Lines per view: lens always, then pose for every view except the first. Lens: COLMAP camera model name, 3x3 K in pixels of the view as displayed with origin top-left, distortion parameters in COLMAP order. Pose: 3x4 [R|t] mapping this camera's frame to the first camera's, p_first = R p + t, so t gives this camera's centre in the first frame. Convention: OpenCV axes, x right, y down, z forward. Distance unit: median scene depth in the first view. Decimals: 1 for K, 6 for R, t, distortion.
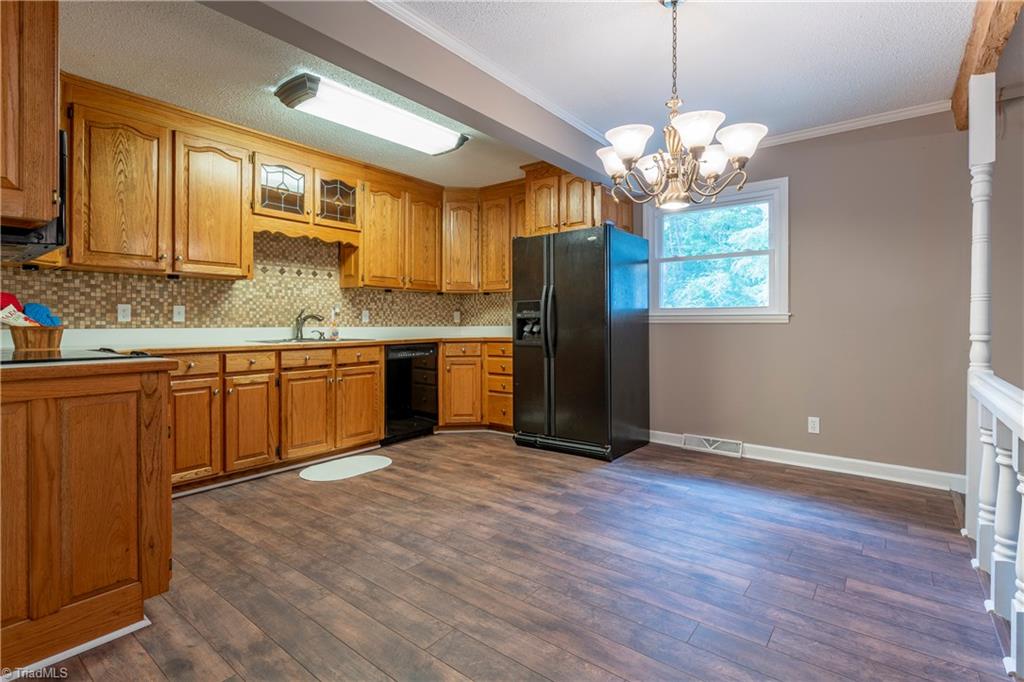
lens RADIAL K [[477.5, 0, 497.6], [0, 477.5, 321.6], [0, 0, 1]] dist [-0.000484, 0.000371]
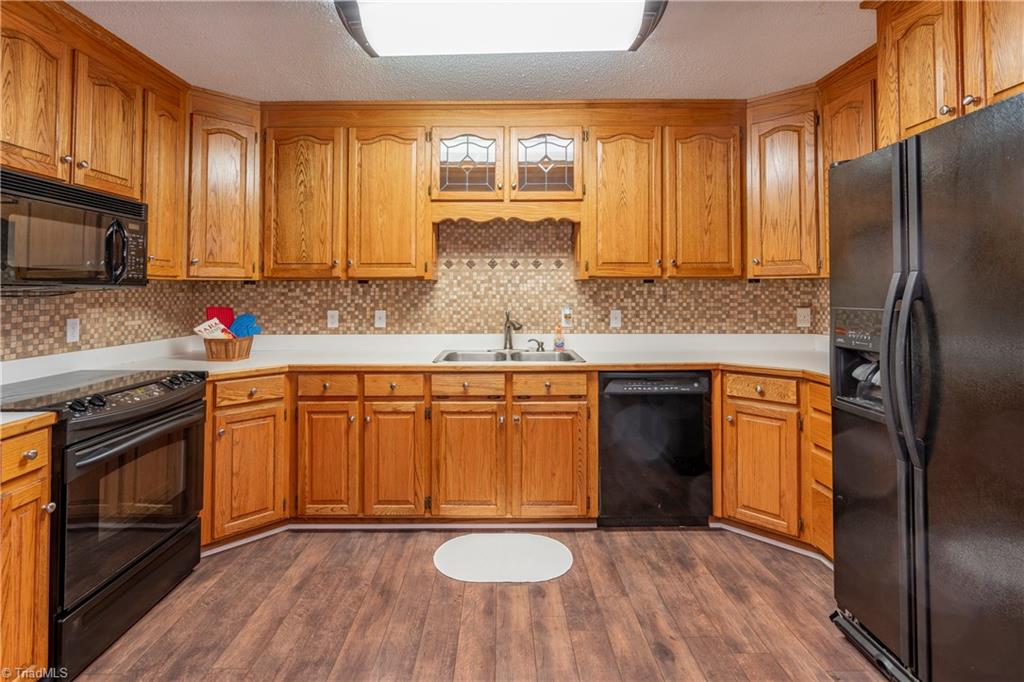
lens RADIAL K [[491.4, 0, 508.1], [0, 491.4, 279.3], [0, 0, 1]] dist [-0.004073, 0.000094]
pose [[0.634420, -0.019296, -0.772748, 0.224313], [0.003902, 0.999756, -0.021760, -0.067458], [0.772979, 0.010790, 0.634340, 0.541184]]
